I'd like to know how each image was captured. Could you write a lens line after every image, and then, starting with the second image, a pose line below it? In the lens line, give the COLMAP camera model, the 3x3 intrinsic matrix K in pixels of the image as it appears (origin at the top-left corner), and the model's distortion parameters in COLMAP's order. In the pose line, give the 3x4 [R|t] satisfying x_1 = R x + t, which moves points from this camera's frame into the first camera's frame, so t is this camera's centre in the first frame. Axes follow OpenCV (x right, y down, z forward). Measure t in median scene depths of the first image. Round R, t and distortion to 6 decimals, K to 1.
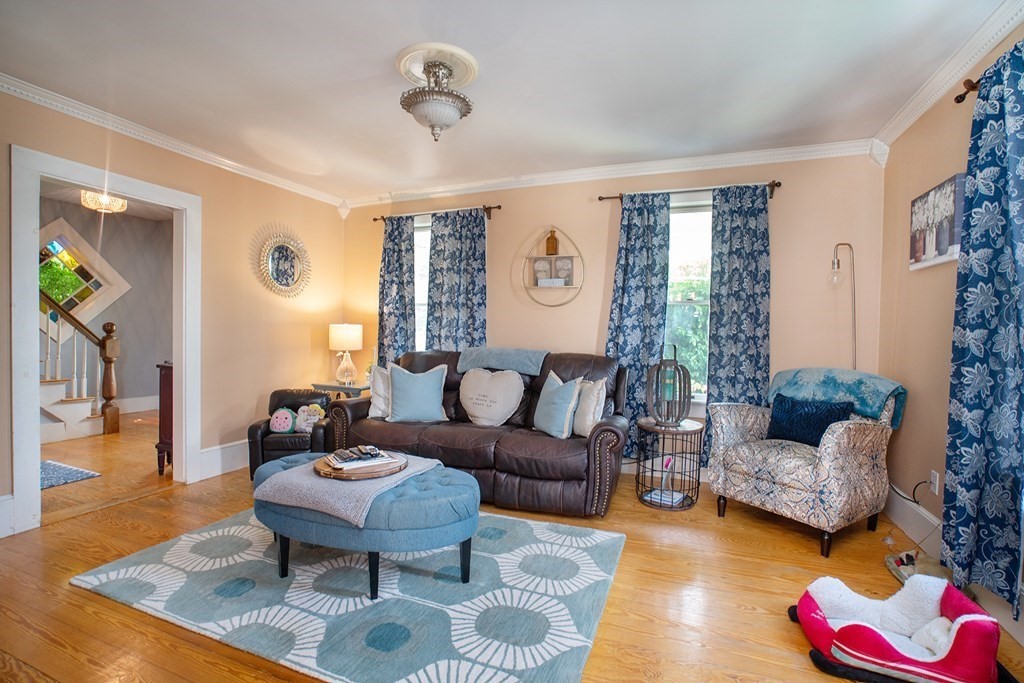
lens RADIAL K [[473.1, 0, 511.2], [0, 473.1, 342.4], [0, 0, 1]] dist [-0.063918, 0.027467]
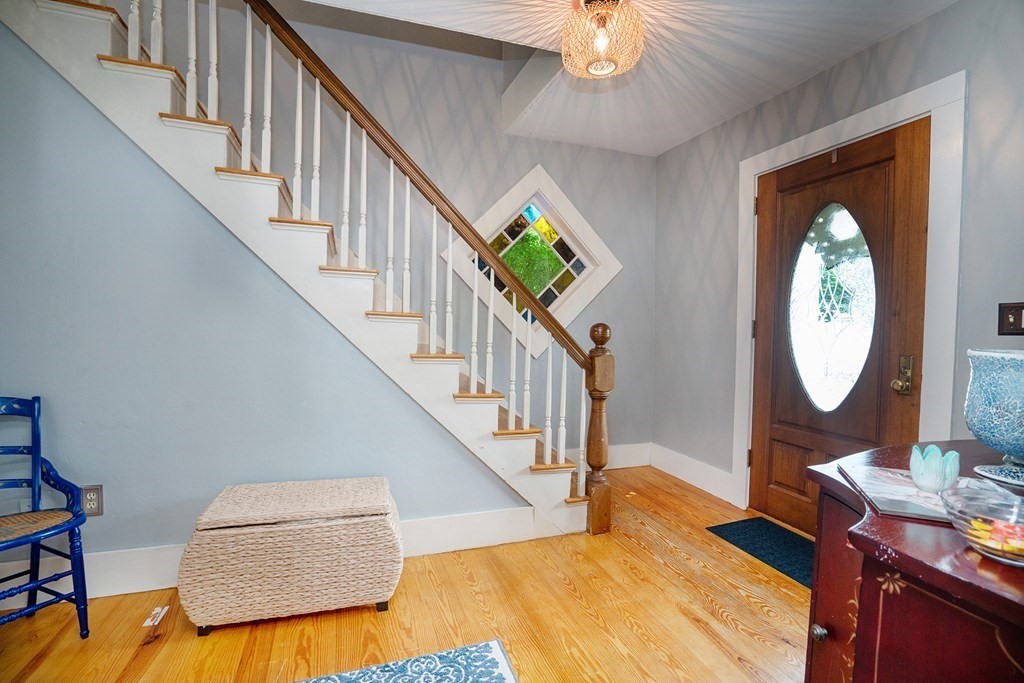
lens RADIAL K [[473.1, 0, 511.2], [0, 473.1, 342.4], [0, 0, 1]] dist [-0.063918, 0.027467]
pose [[0.650657, 0.006208, -0.759346, -0.529890], [-0.015402, 0.999869, -0.005023, -0.016706], [0.759215, 0.014963, 0.650668, 0.566876]]
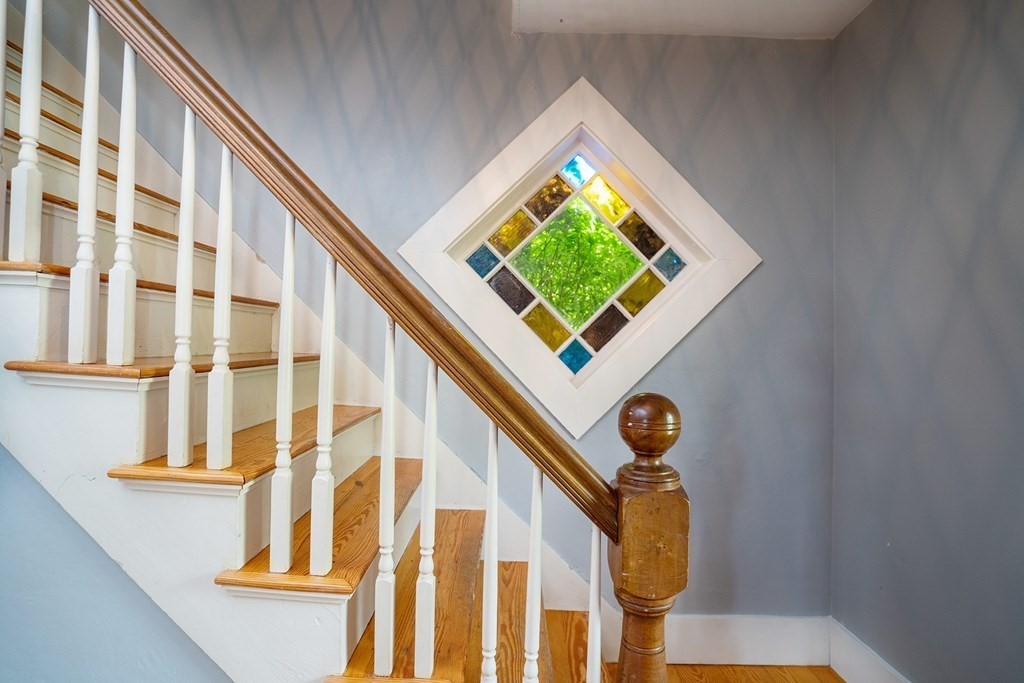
lens RADIAL K [[473.1, 0, 511.2], [0, 473.1, 342.4], [0, 0, 1]] dist [-0.063918, 0.027467]
pose [[0.373608, -0.036849, -0.926854, -0.715323], [-0.034214, 0.997983, -0.053469, -0.050289], [0.926955, 0.051688, 0.371594, 0.866101]]
